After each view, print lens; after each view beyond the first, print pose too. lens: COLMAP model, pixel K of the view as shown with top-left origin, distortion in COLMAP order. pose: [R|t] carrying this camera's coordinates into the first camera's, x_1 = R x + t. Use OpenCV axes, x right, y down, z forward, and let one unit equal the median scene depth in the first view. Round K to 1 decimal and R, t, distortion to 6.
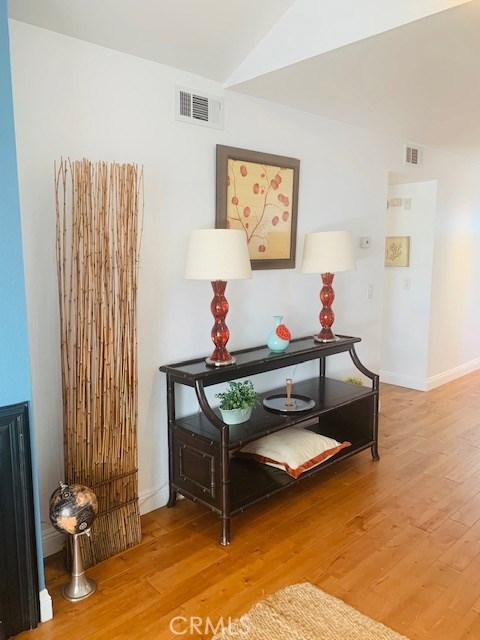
lens RADIAL K [[489.1, 0, 241.0], [0, 489.1, 322.1], [0, 0, 1]] dist [0.049041, -0.058847]
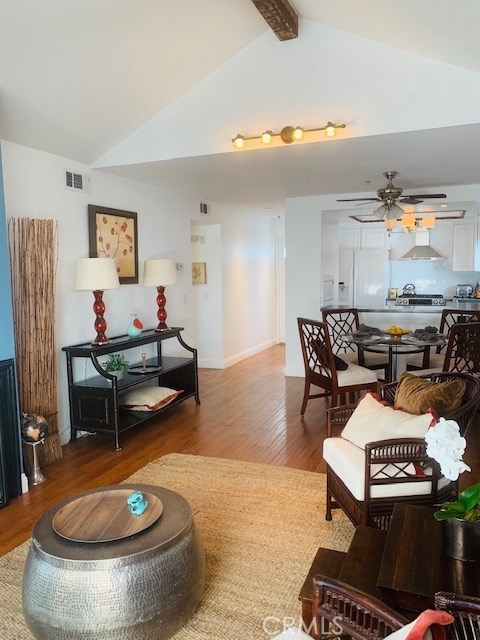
lens RADIAL K [[489.1, 0, 240.9], [0, 489.1, 319.6], [0, 0, 1]] dist [0.049041, -0.058847]
pose [[0.914112, -0.051478, 0.402181, -0.245384], [0.073696, 0.996480, -0.039956, 0.096388], [-0.398708, 0.066164, 0.914688, -0.567081]]
